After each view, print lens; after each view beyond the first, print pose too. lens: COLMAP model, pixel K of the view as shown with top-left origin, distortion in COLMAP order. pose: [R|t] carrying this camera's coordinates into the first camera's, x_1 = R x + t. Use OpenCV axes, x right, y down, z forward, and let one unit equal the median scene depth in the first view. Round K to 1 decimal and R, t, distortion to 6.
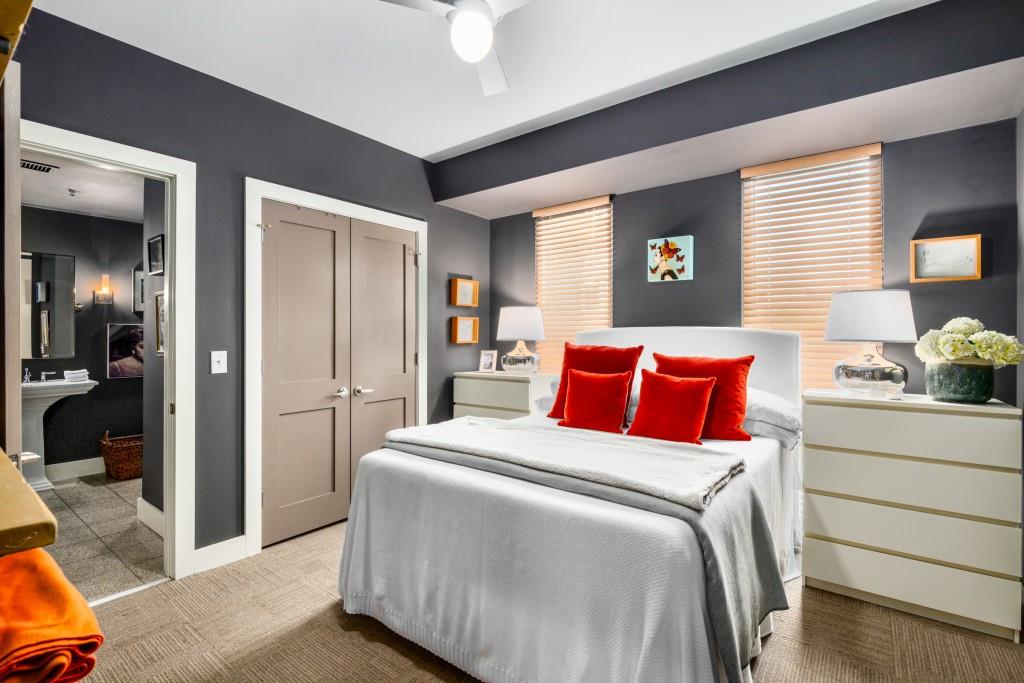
lens RADIAL K [[486.7, 0, 512.6], [0, 486.7, 327.2], [0, 0, 1]] dist [-0.001544, -0.000537]
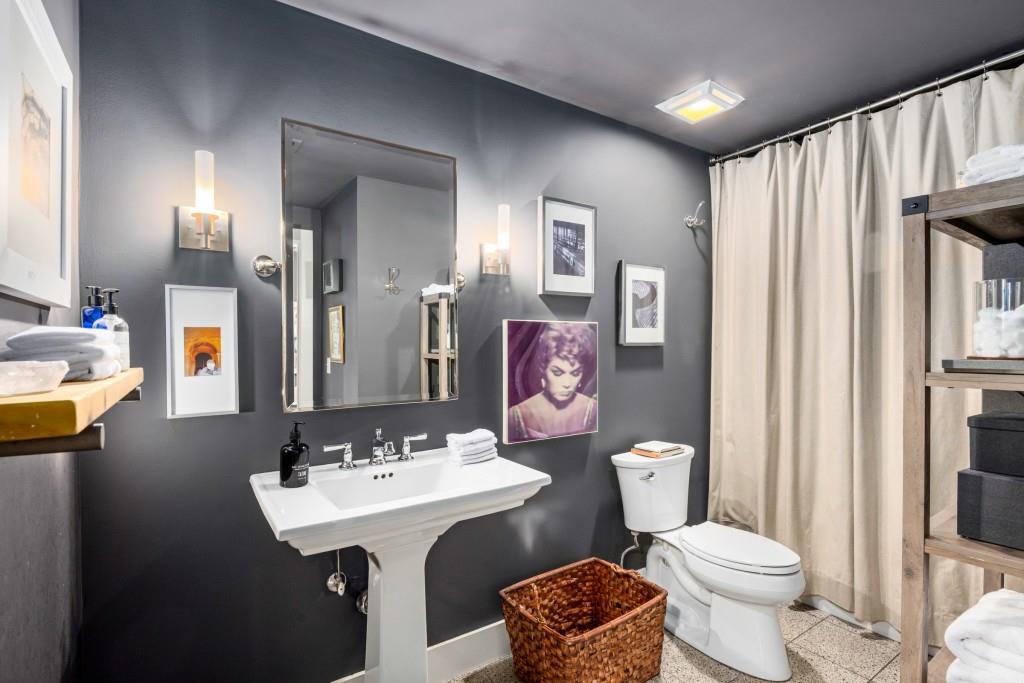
lens RADIAL K [[493.0, 0, 512.0], [0, 493.0, 341.5], [0, 0, 1]] dist [-0.000122, -0.000127]
pose [[0.951231, -0.001865, -0.308474, -0.669492], [0.004250, 0.999966, 0.007060, 0.009344], [0.308450, -0.008027, 0.951207, 0.562919]]
